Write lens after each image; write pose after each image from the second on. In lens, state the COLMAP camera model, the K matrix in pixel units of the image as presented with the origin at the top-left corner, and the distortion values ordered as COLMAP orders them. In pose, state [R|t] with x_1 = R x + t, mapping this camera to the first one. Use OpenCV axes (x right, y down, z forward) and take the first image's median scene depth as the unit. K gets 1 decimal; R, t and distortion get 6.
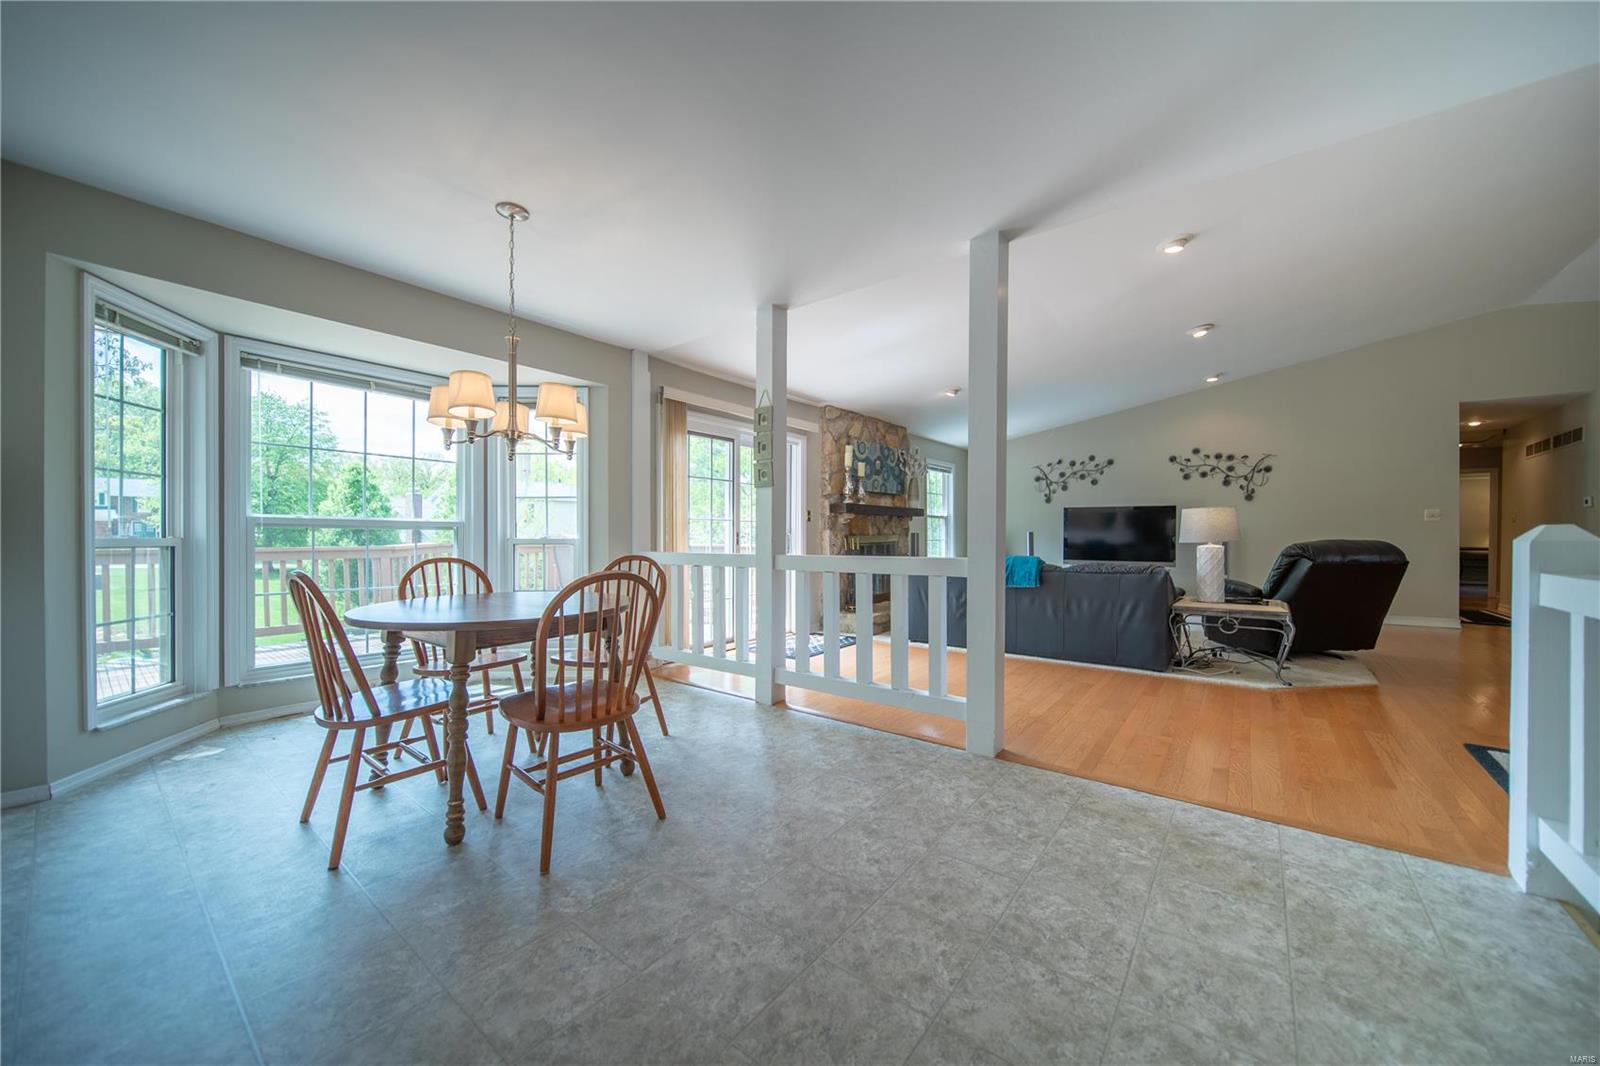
lens RADIAL K [[579.5, 0, 804.8], [0, 579.5, 546.8], [0, 0, 1]] dist [0.015746, -0.006706]
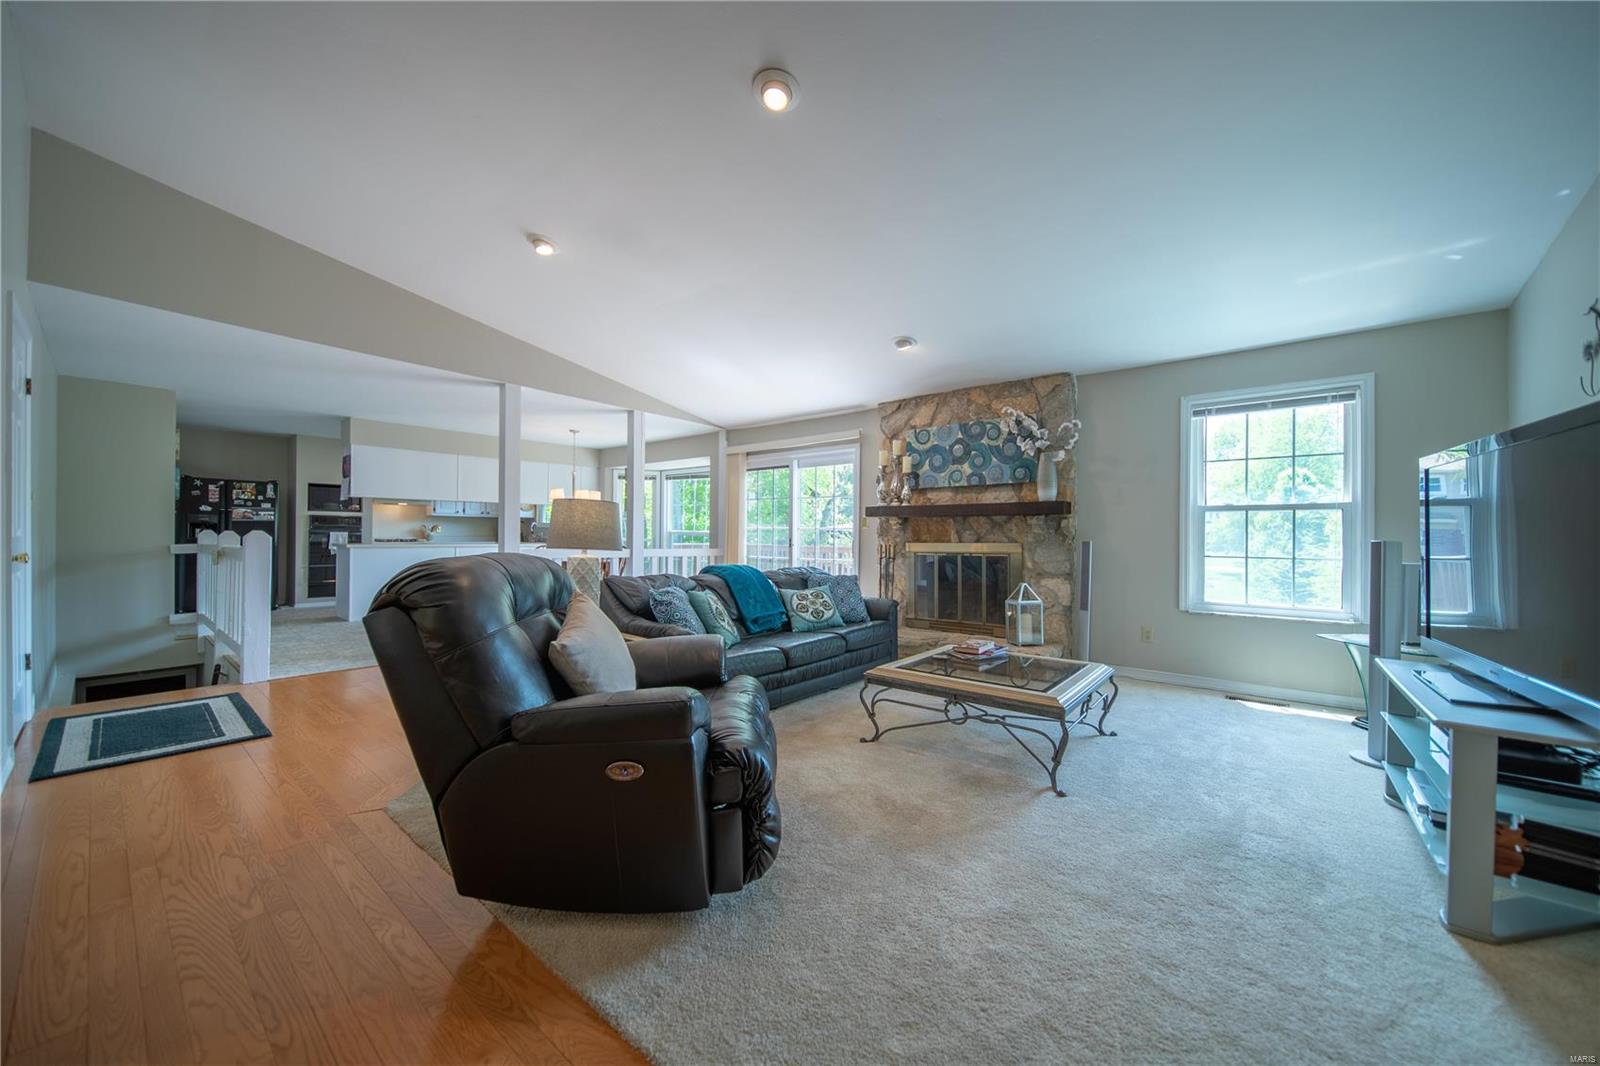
lens RADIAL K [[577.3, 0, 799.9], [0, 577.3, 535.5], [0, 0, 1]] dist [0.000277, -0.000188]
pose [[-0.034774, -0.003396, -0.999389, 0.950001], [-0.032557, 0.999467, -0.002263, -0.022779], [0.998865, 0.032458, -0.034866, 0.878866]]
